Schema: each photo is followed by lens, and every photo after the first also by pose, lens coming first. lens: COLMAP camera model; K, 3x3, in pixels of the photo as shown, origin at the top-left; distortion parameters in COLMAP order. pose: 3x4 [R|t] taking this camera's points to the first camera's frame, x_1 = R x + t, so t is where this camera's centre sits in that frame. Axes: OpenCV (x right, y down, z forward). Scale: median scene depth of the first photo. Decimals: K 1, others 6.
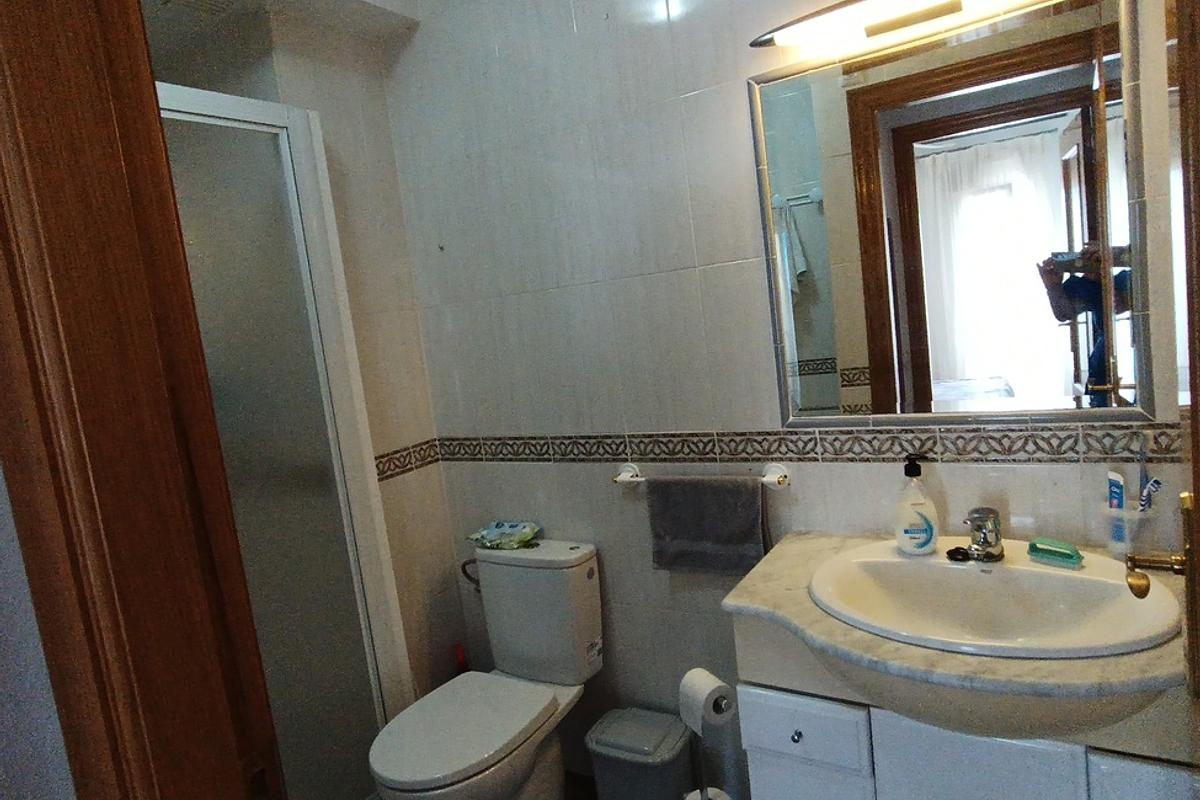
lens RADIAL K [[734.6, 0, 600.0], [0, 734.6, 400.0], [0, 0, 1]] dist [-0.032638, 0.029200]
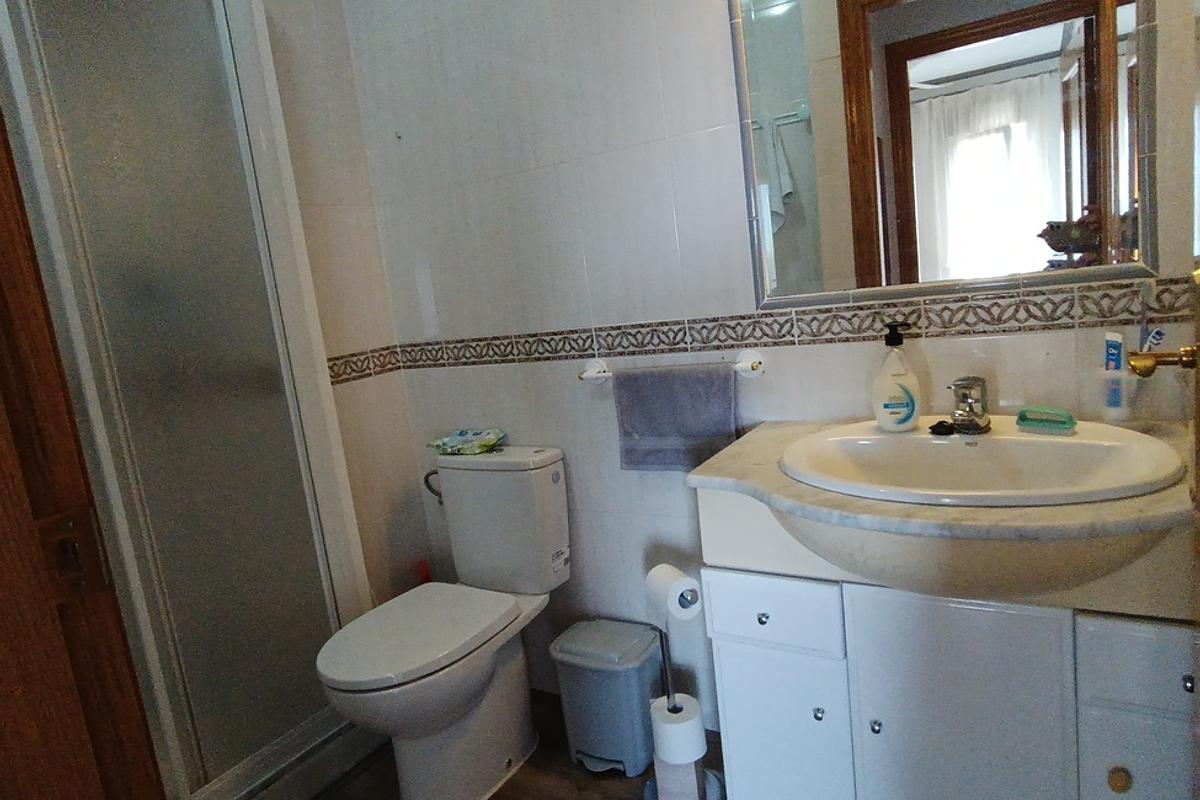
lens RADIAL K [[734.6, 0, 600.0], [0, 734.6, 400.0], [0, 0, 1]] dist [-0.032638, 0.029200]
pose [[0.999963, 0.000696, 0.008540, 0.039215], [-0.001054, 0.999115, 0.042041, 0.106550], [-0.008503, -0.042048, 0.999079, 0.062805]]
